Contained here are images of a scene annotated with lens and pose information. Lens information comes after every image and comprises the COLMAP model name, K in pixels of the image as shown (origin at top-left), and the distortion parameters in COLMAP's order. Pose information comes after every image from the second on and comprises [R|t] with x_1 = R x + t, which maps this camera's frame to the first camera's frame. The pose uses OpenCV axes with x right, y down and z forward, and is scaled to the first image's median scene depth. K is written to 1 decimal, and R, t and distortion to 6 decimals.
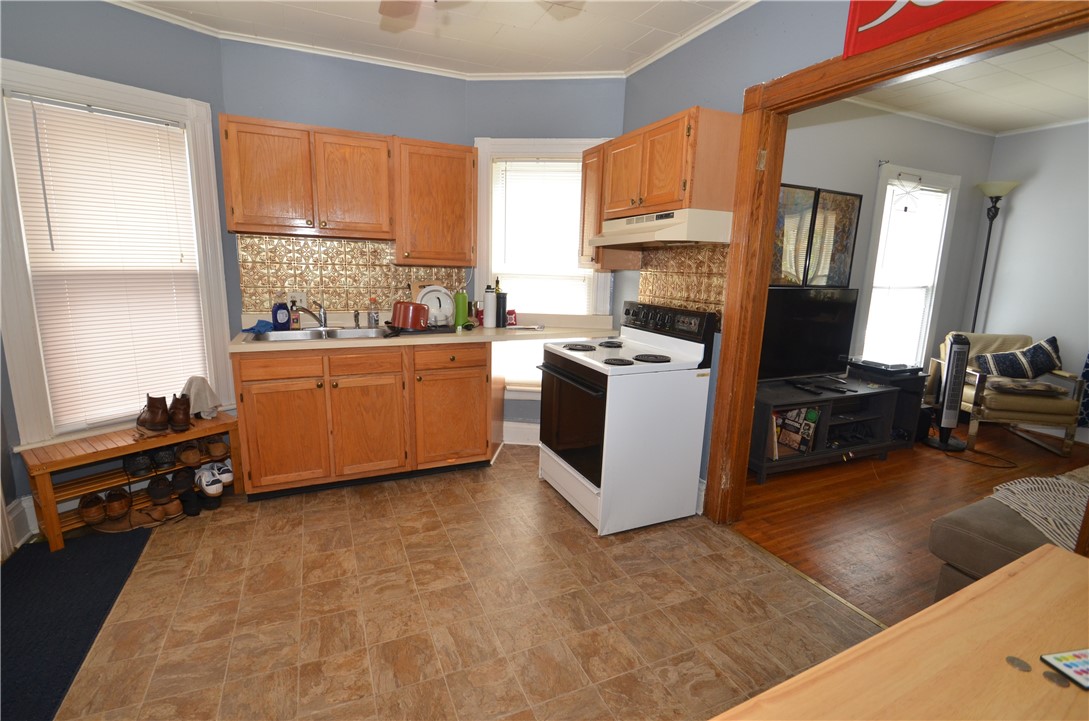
lens RADIAL K [[492.1, 0, 535.5], [0, 492.1, 359.1], [0, 0, 1]] dist [0.001188, -0.006732]
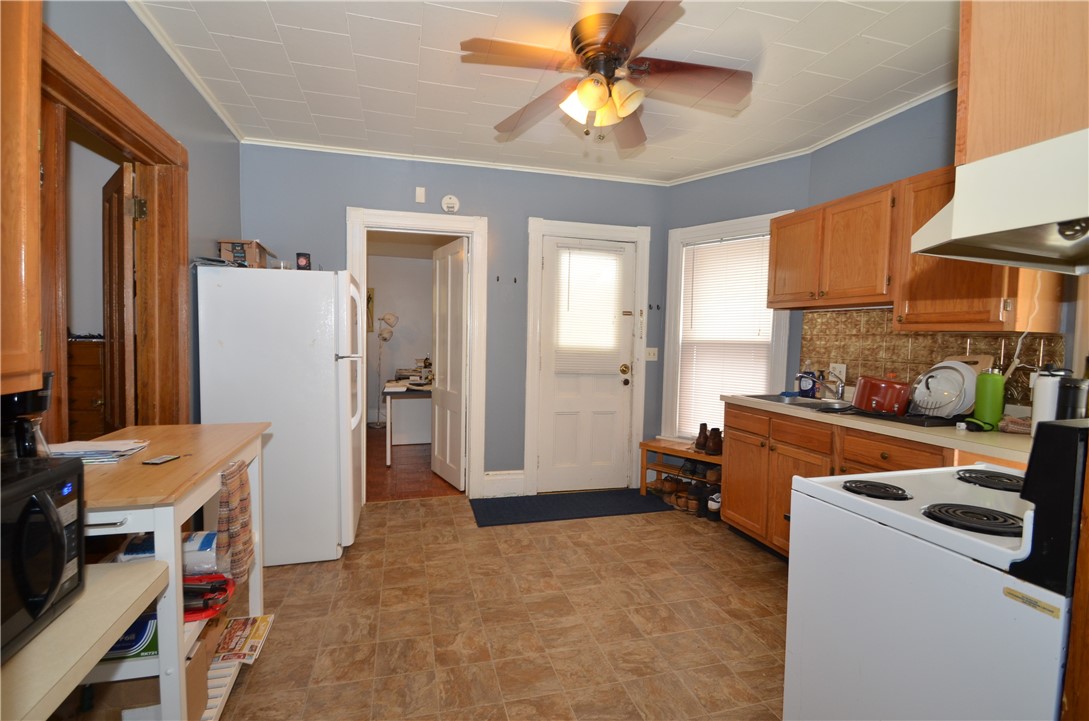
lens RADIAL K [[492.1, 0, 530.0], [0, 492.1, 360.8], [0, 0, 1]] dist [0.001188, -0.006732]
pose [[-0.159745, 0.017799, -0.986998, 0.734551], [-0.210988, 0.976118, 0.051751, -0.076450], [0.964347, 0.216512, -0.152174, 0.684003]]
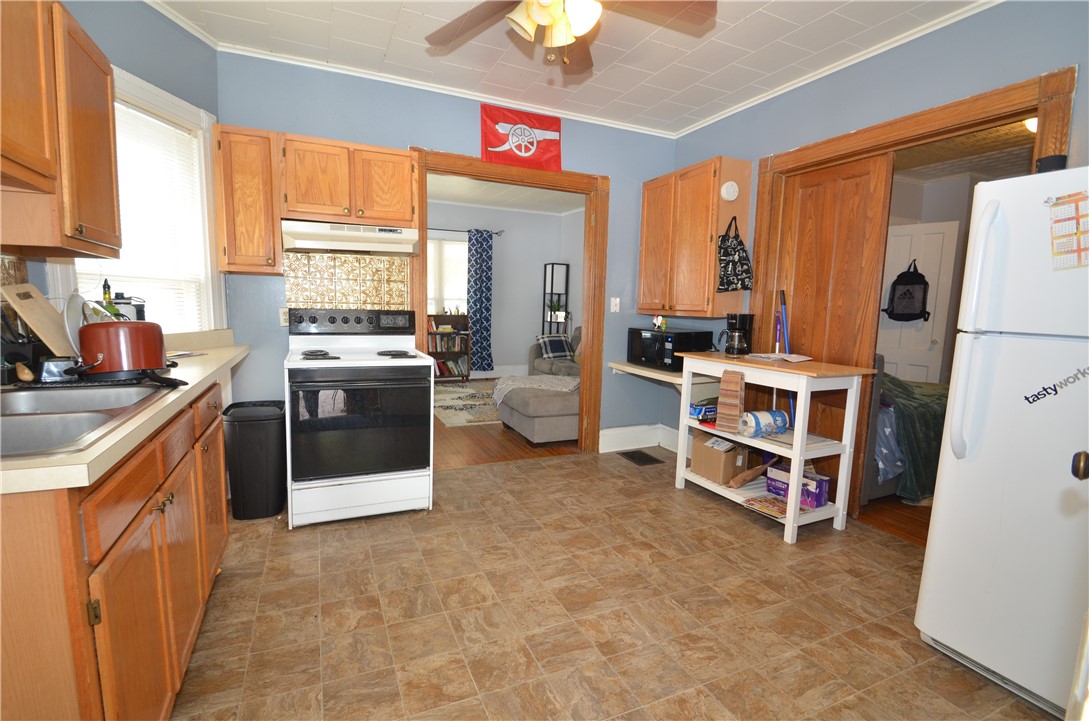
lens RADIAL K [[492.1, 0, 528.0], [0, 492.1, 356.4], [0, 0, 1]] dist [0.001188, -0.006732]
pose [[0.009613, -0.131459, 0.991275, -0.929192], [0.168366, 0.977381, 0.127983, -0.090308], [-0.985678, 0.165666, 0.031529, 0.677346]]
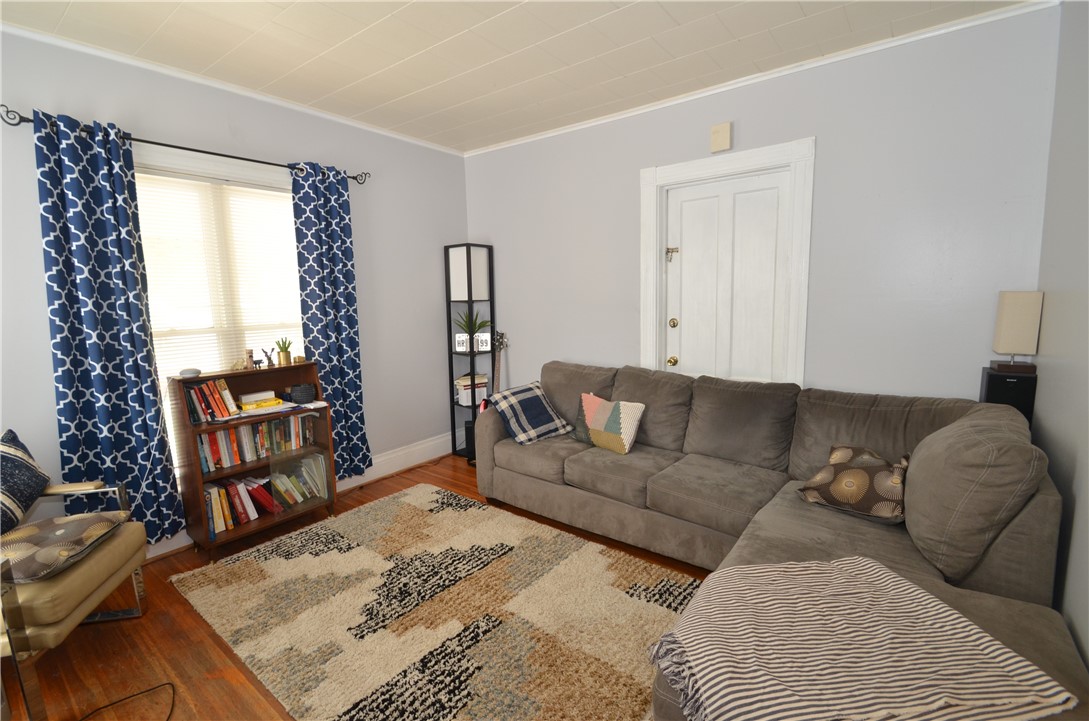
lens RADIAL K [[492.1, 0, 534.6], [0, 492.1, 358.2], [0, 0, 1]] dist [0.001188, -0.006732]
pose [[-0.469261, -0.123618, 0.874364, 0.577904], [0.182667, 0.955149, 0.233075, -0.212399], [-0.863960, 0.269090, -0.425633, 1.109559]]
